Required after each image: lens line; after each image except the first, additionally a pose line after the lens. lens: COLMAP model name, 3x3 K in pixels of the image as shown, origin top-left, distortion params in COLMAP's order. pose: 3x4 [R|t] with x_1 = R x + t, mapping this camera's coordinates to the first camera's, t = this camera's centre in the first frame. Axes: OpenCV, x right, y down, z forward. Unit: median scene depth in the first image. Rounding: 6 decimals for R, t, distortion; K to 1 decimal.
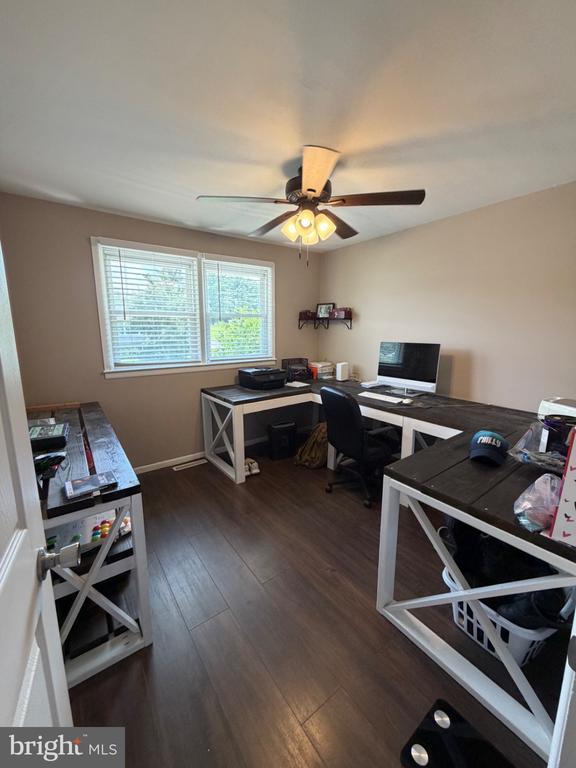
lens RADIAL K [[304.1, 0, 288.0], [0, 304.1, 384.0], [0, 0, 1]] dist [-0.000959, -0.000026]
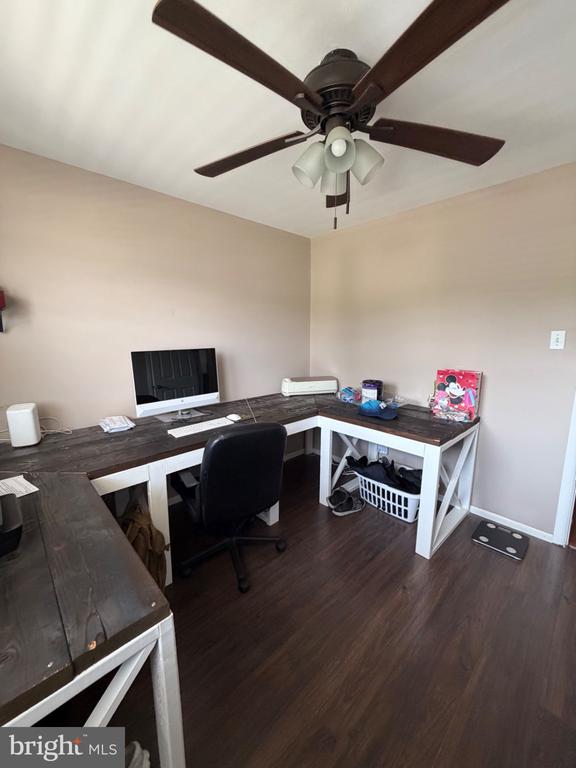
lens RADIAL K [[304.1, 0, 288.0], [0, 304.1, 384.0], [0, 0, 1]] dist [-0.000959, -0.000026]
pose [[-0.116451, -0.173341, 0.977953, -0.412515], [0.181994, 0.964256, 0.192584, -0.159754], [-0.976380, 0.200408, -0.080742, 0.868901]]
